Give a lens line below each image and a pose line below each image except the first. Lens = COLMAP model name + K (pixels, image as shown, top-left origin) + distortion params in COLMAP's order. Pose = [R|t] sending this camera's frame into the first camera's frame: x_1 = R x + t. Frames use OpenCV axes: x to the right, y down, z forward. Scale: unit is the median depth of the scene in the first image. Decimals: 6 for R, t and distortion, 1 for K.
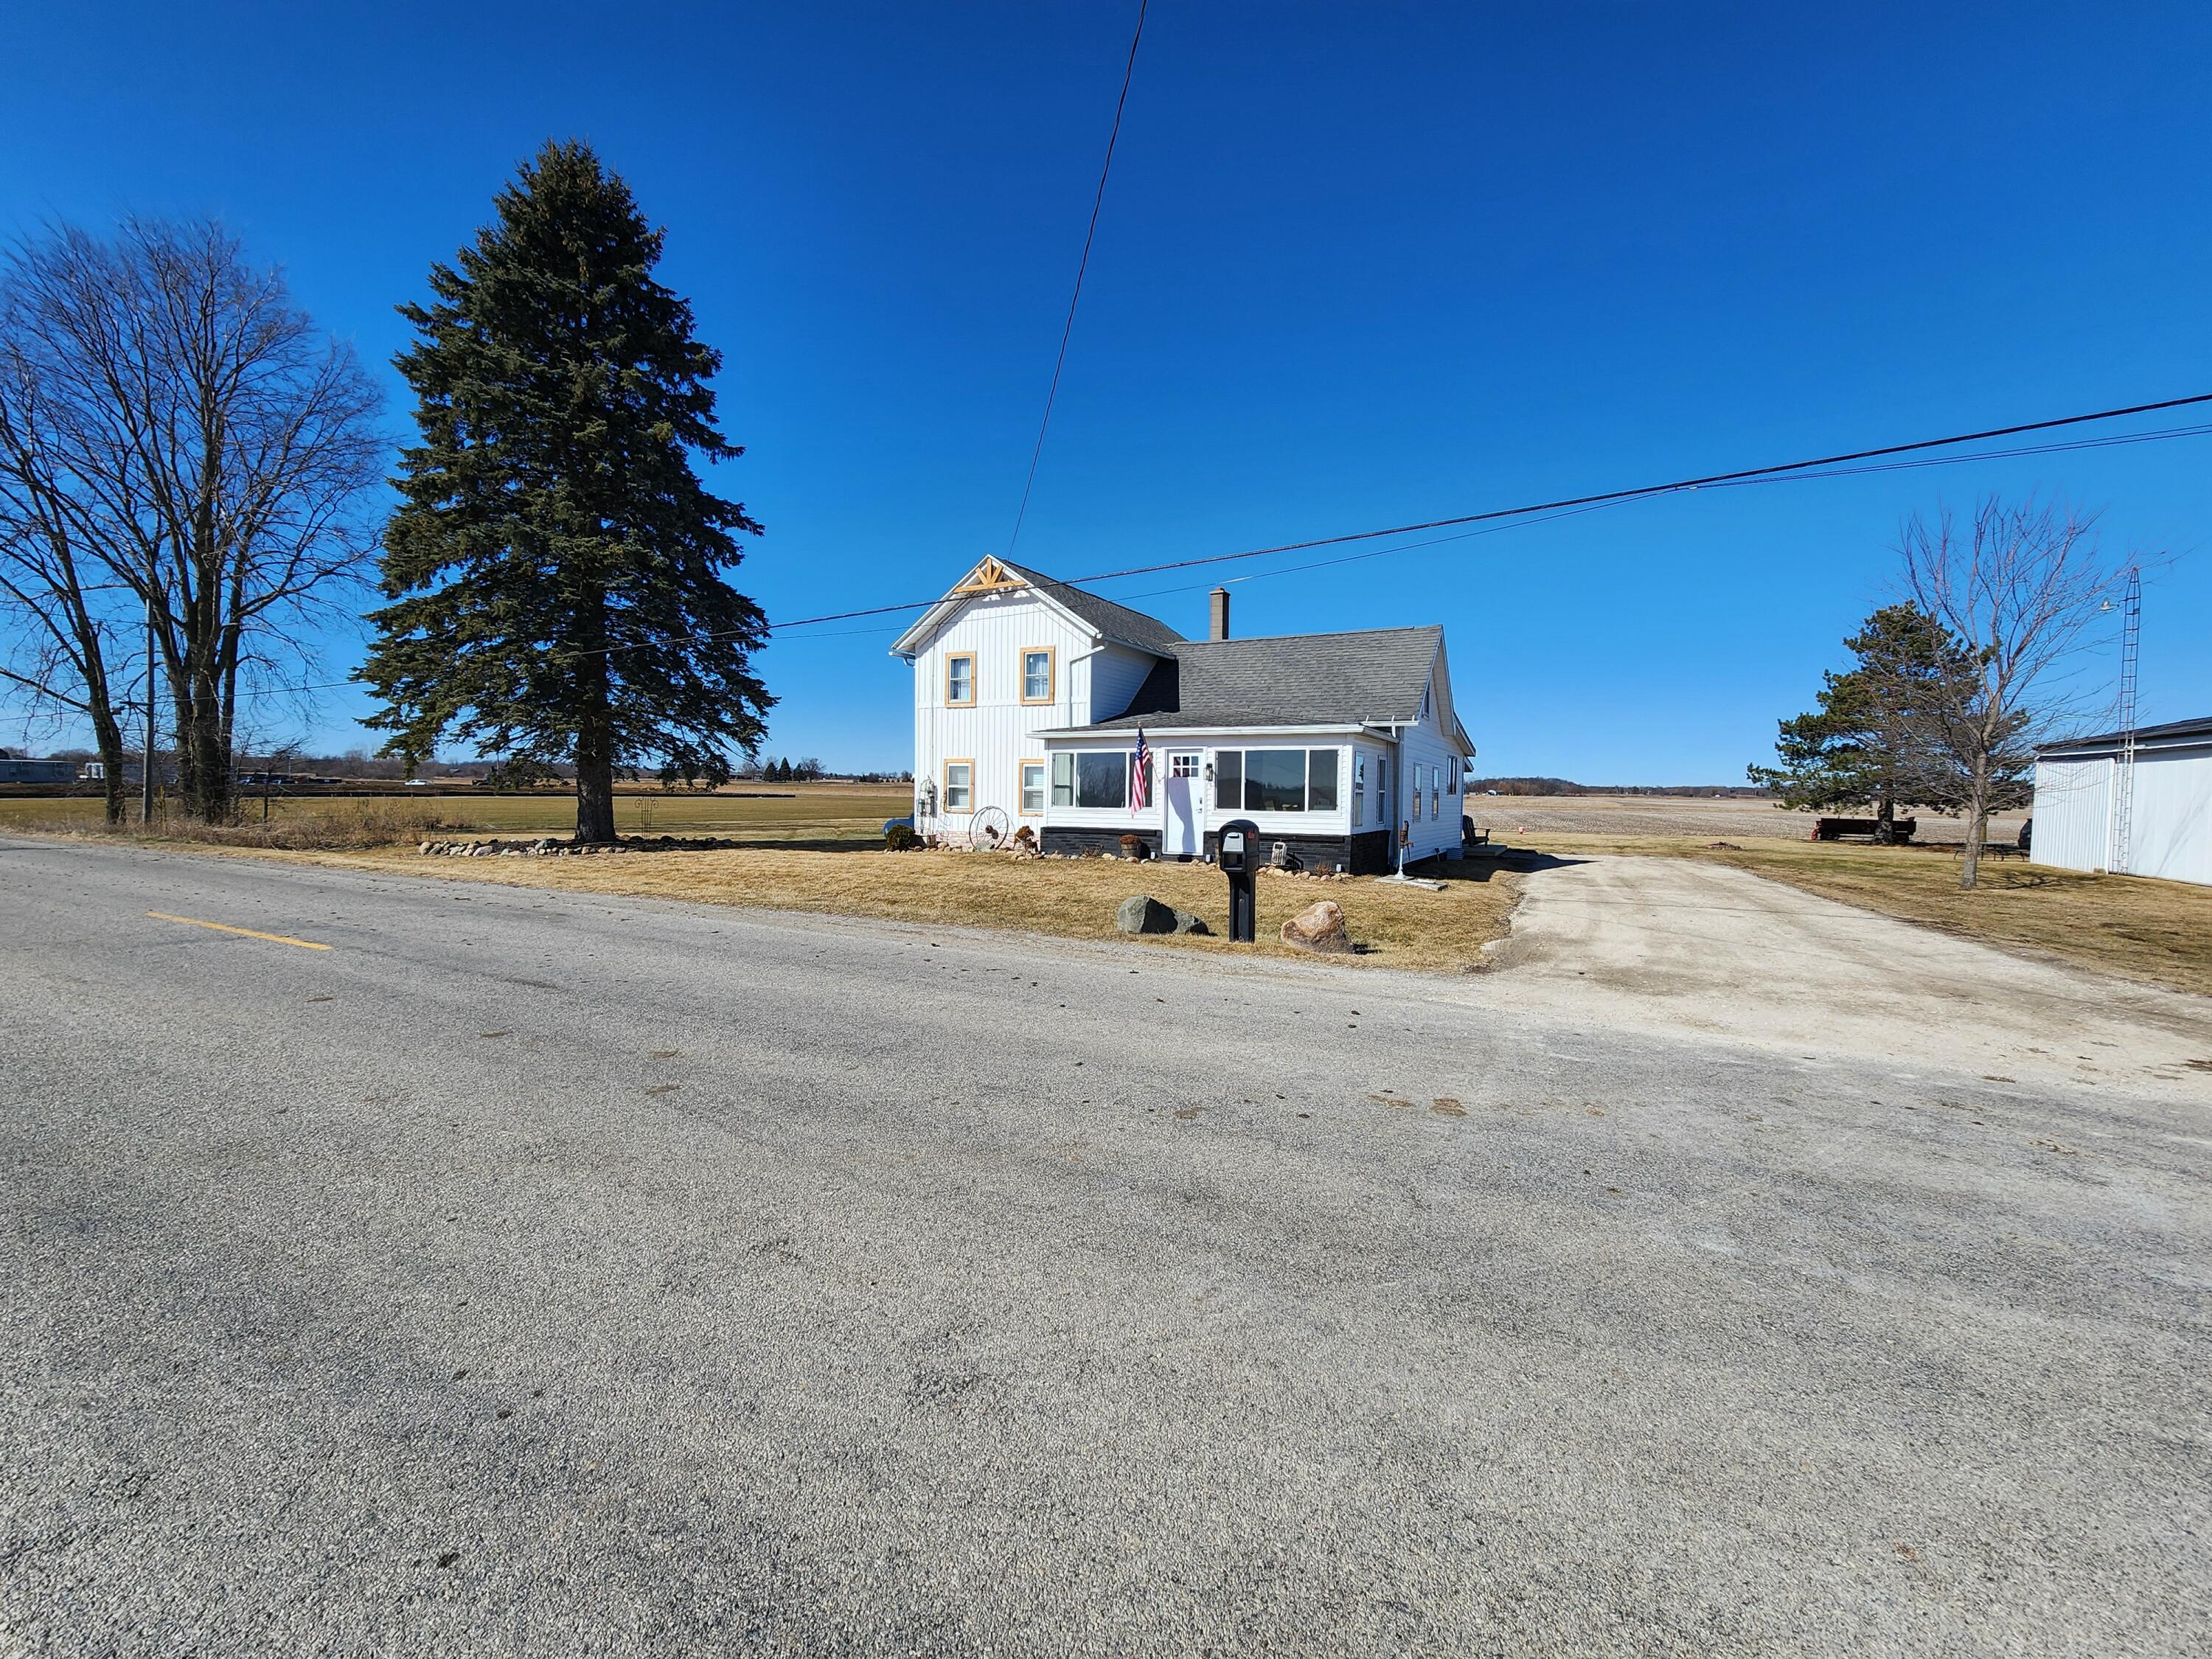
lens RADIAL K [[913.5, 0, 1107.4], [0, 913.5, 833.9], [0, 0, 1]] dist [-0.002259, 0.001526]
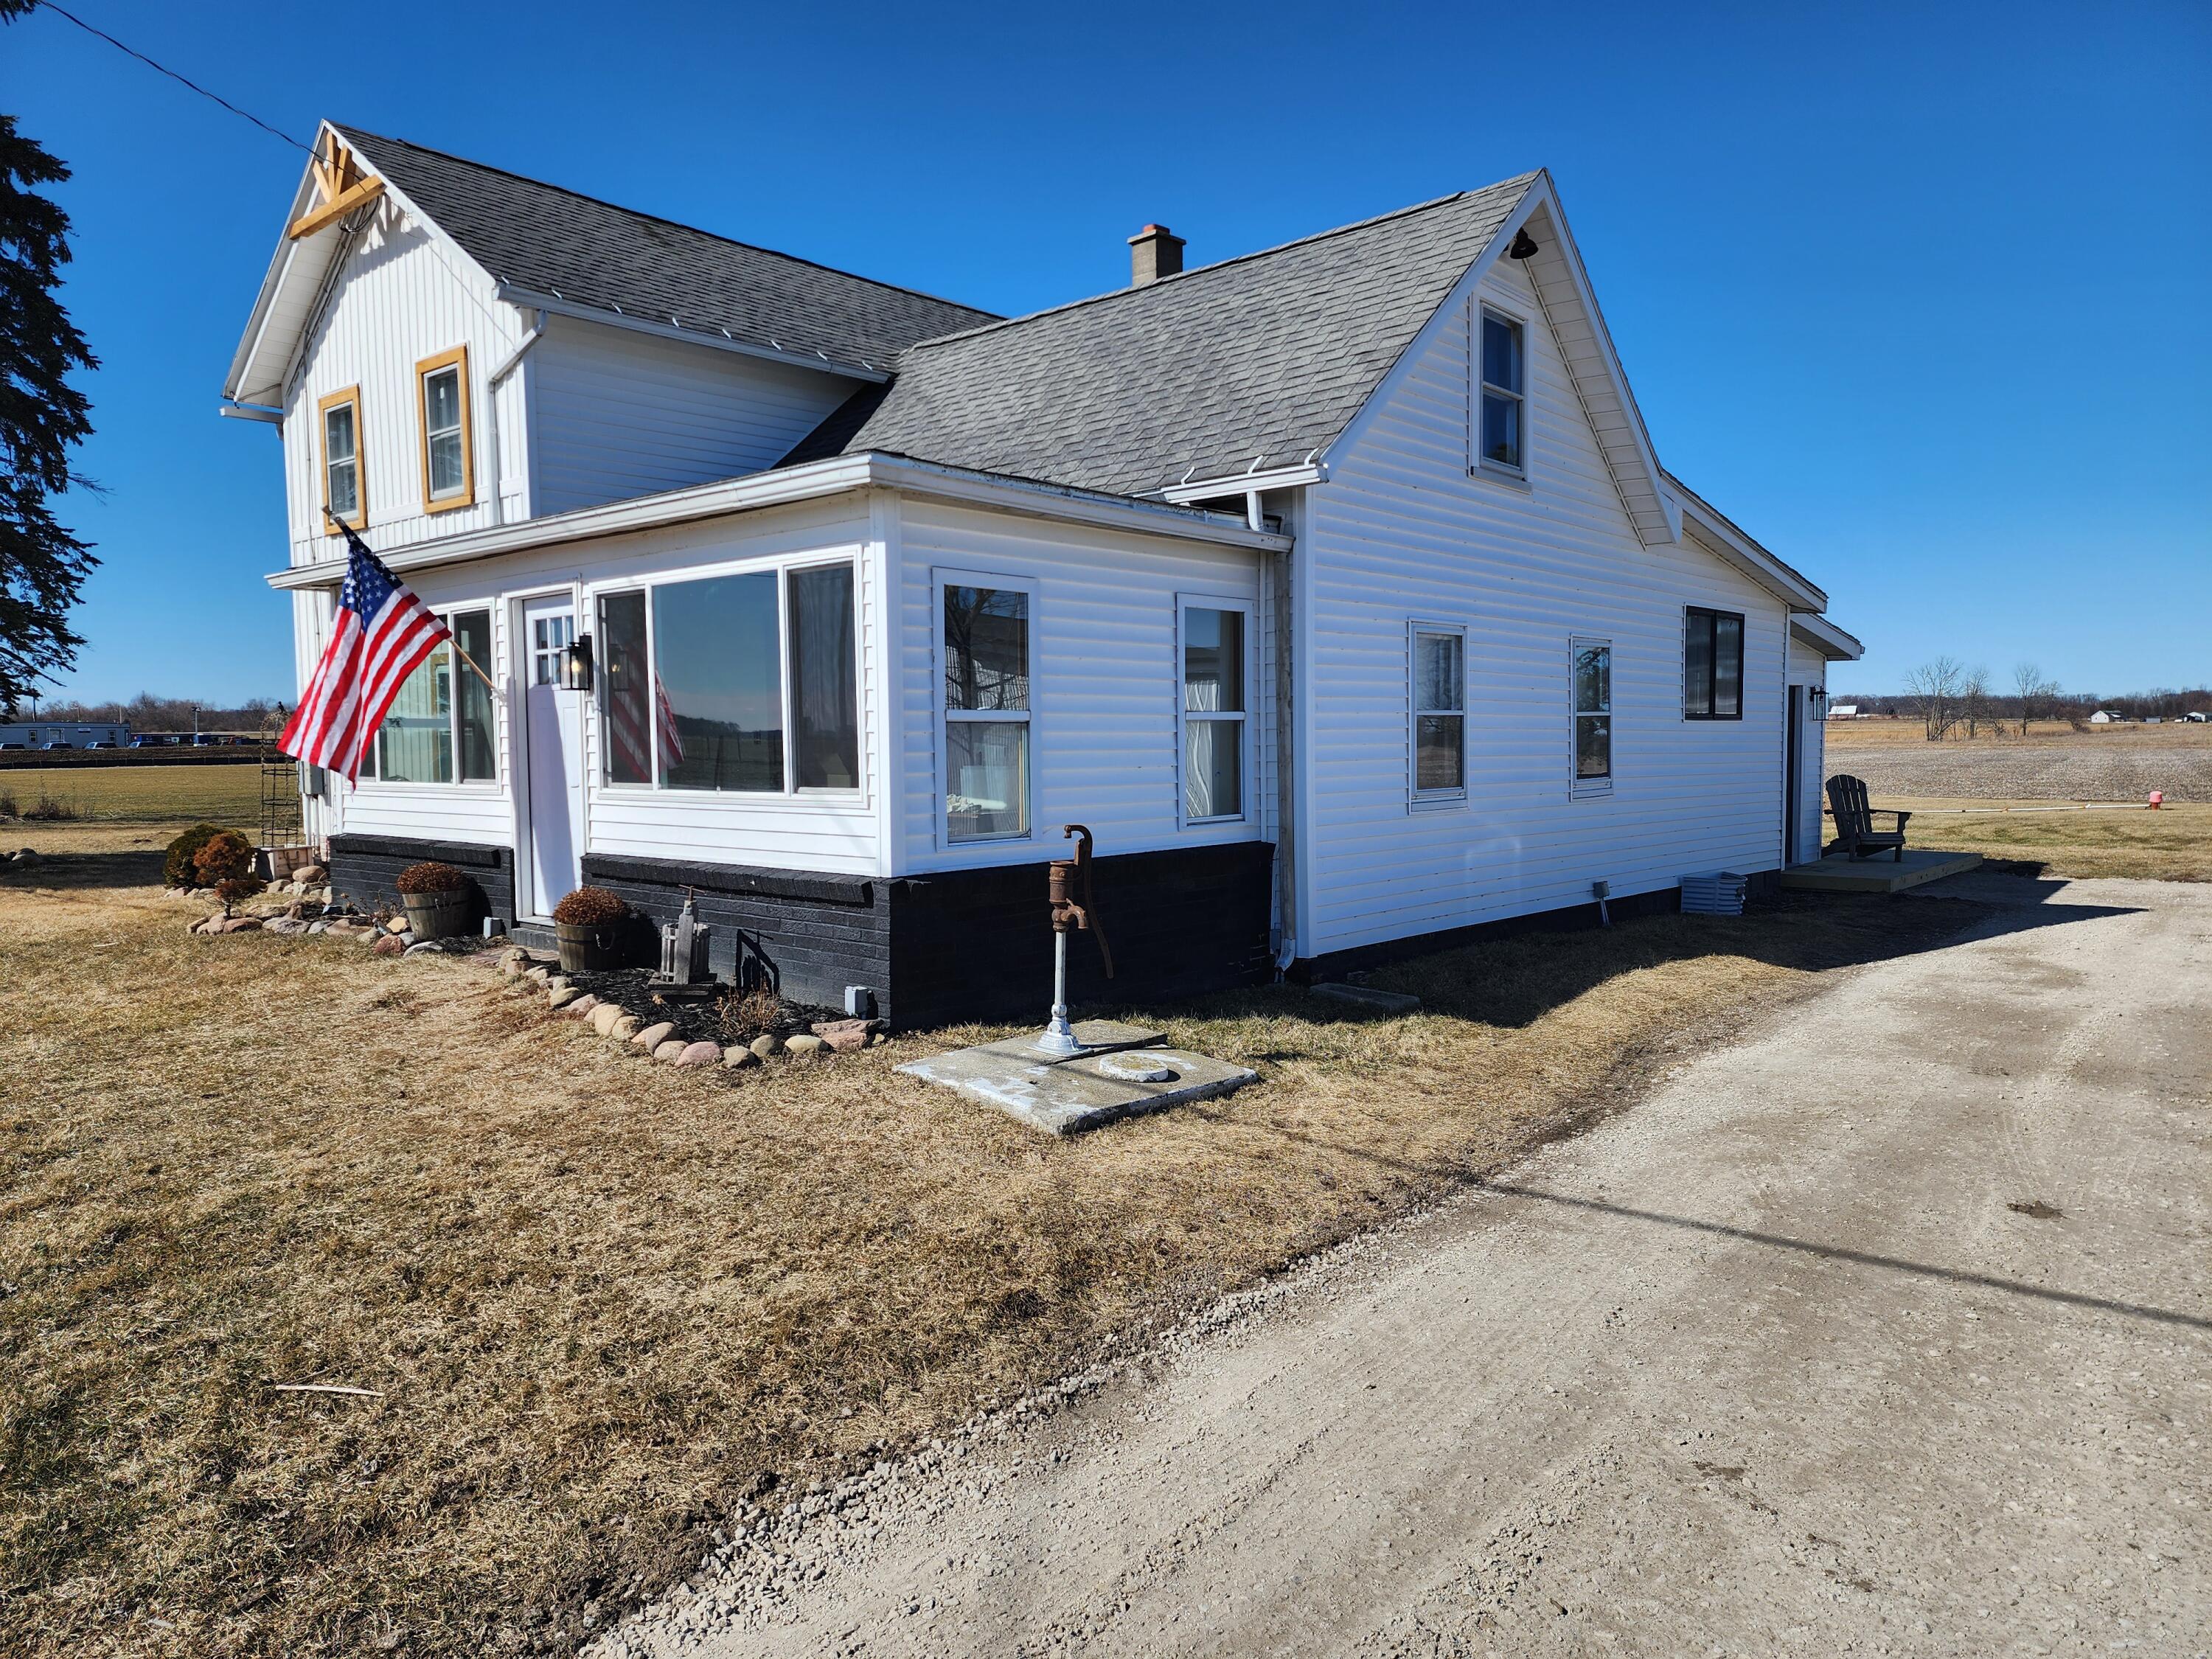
lens RADIAL K [[1470.7, 0, 1105.1], [0, 1470.7, 817.7], [0, 0, 1]] dist [0.070162, -0.050224]
pose [[0.971905, -0.008460, -0.235221, 0.336326], [0.010415, 0.999921, 0.007070, -0.014639], [0.235142, -0.009322, 0.971916, 0.464834]]
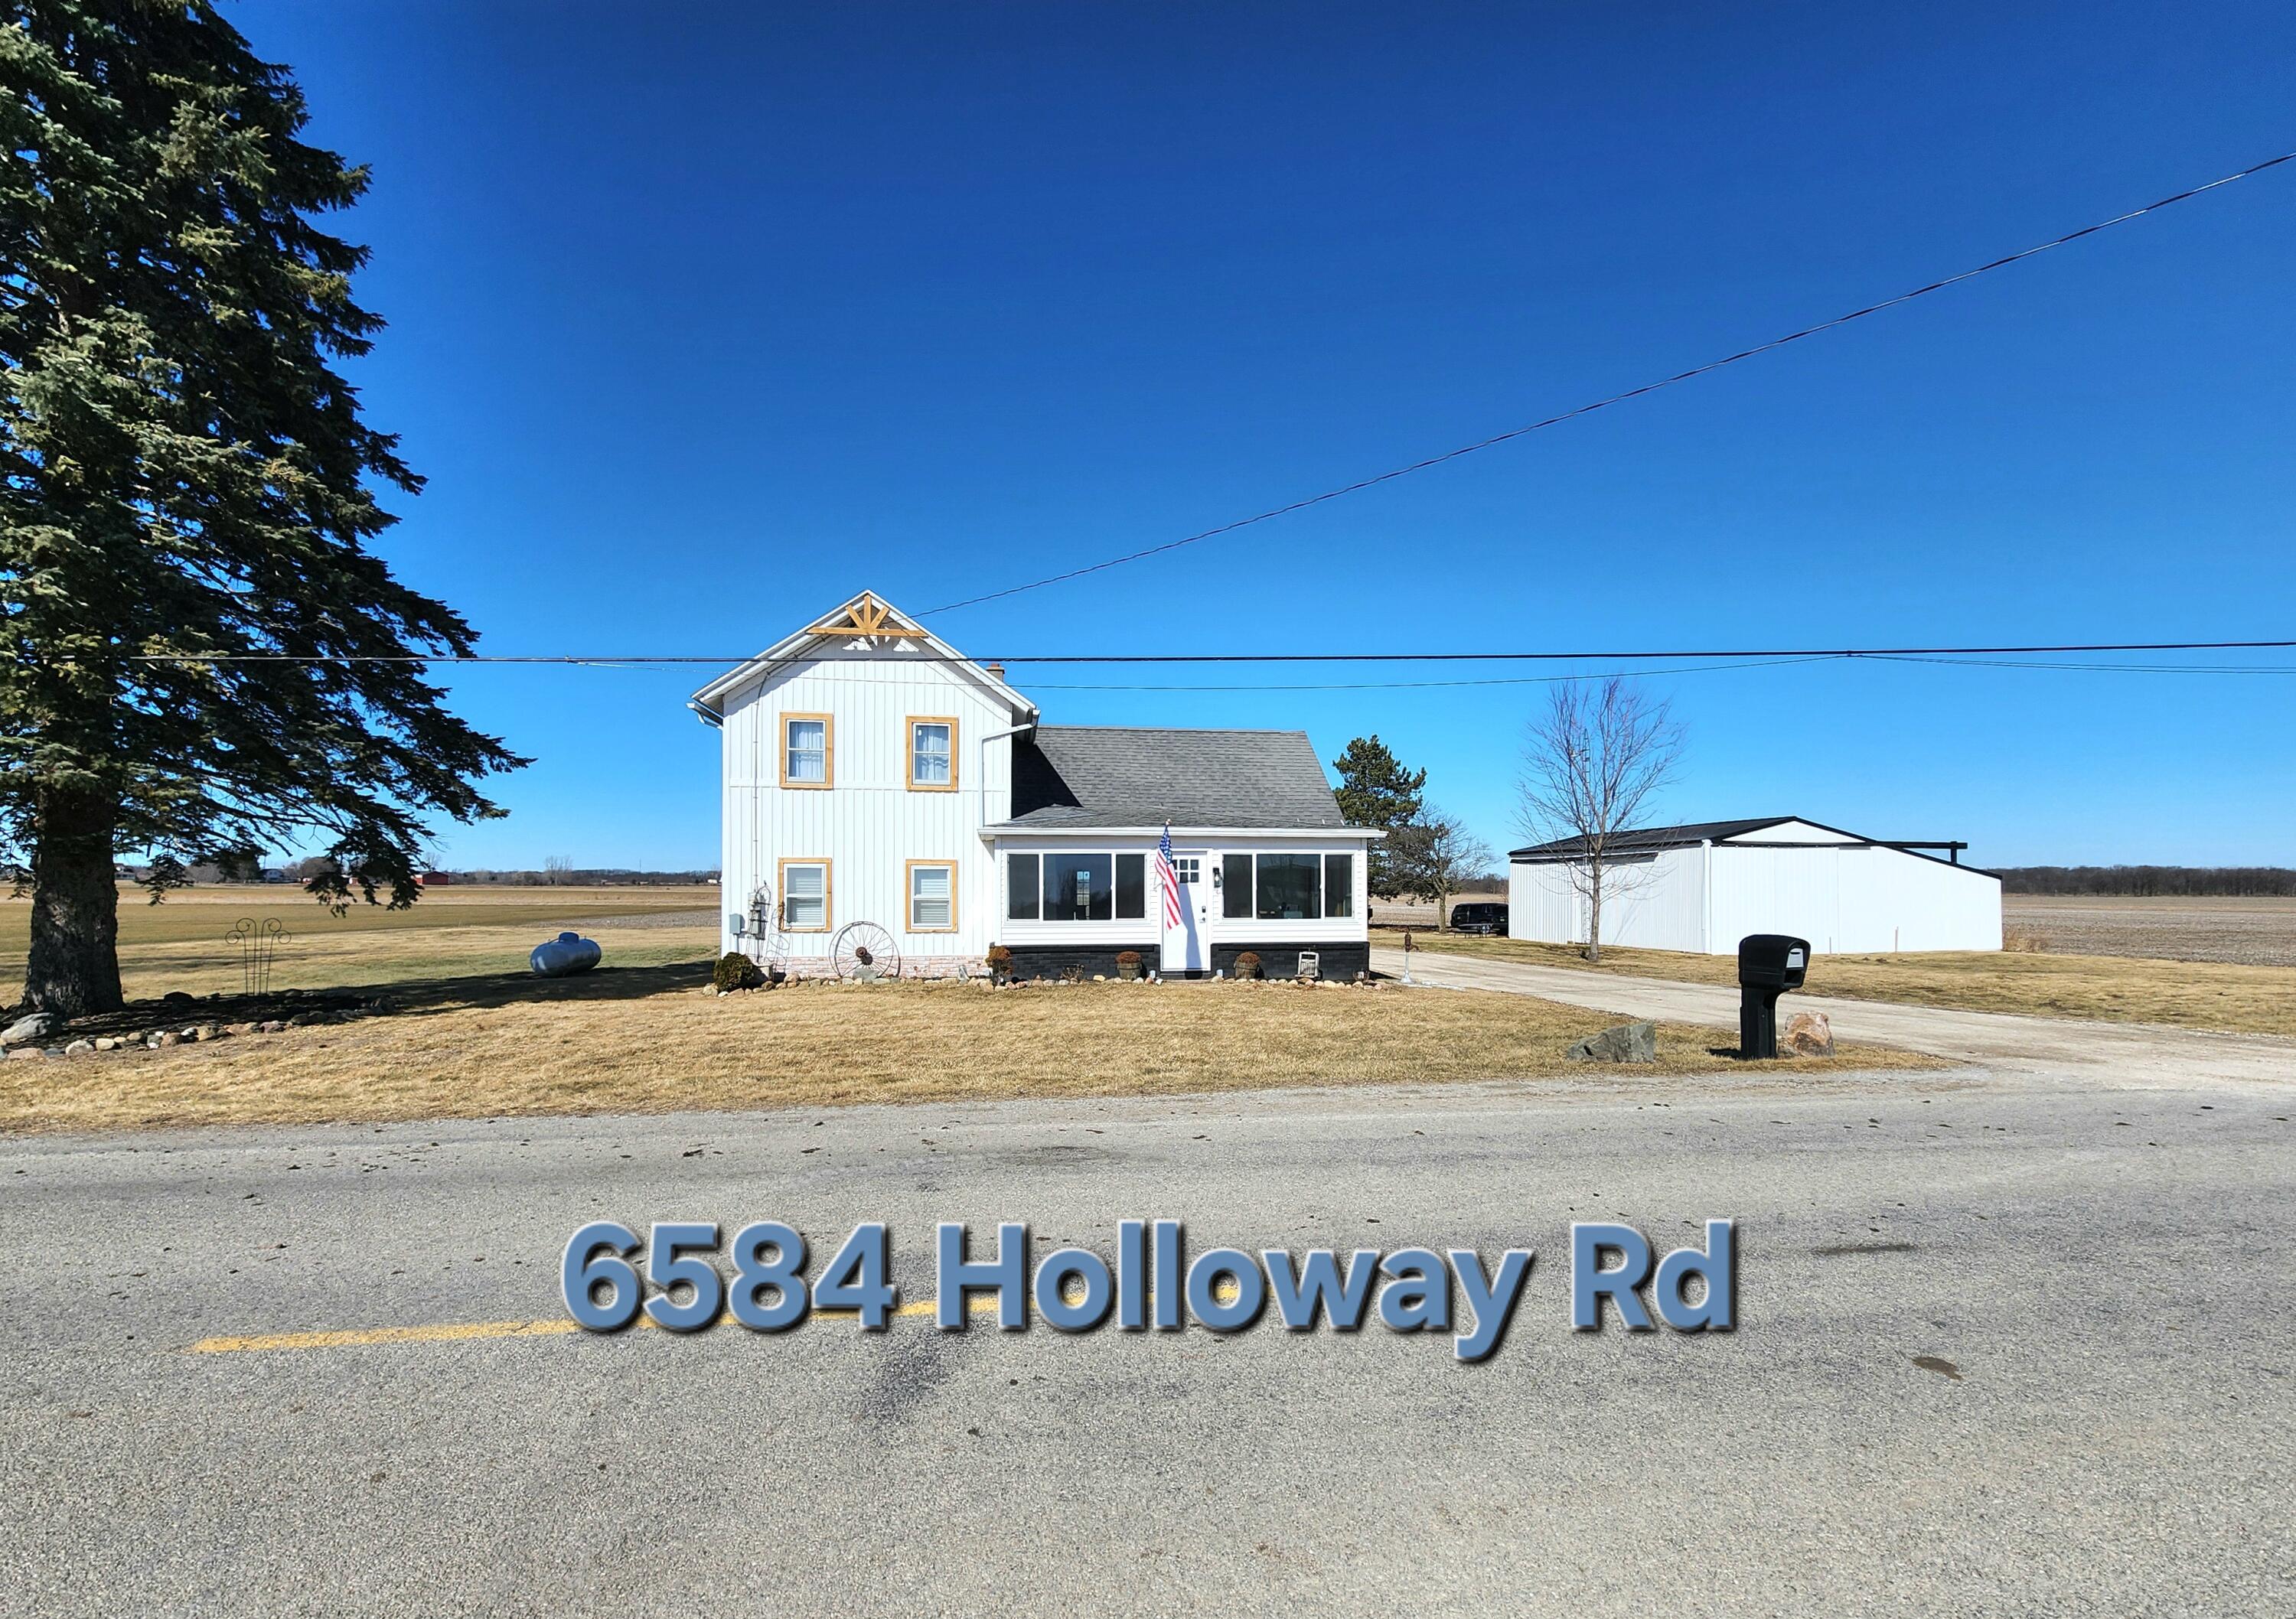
lens RADIAL K [[984.6, 0, 1123.3], [0, 984.6, 890.6], [0, 0, 1]] dist [-0.003729, 0.000692]
pose [[0.812933, -0.012574, 0.582221, -0.439496], [0.037425, 0.998828, -0.030684, -0.024024], [-0.581153, 0.046733, 0.812451, 0.227255]]
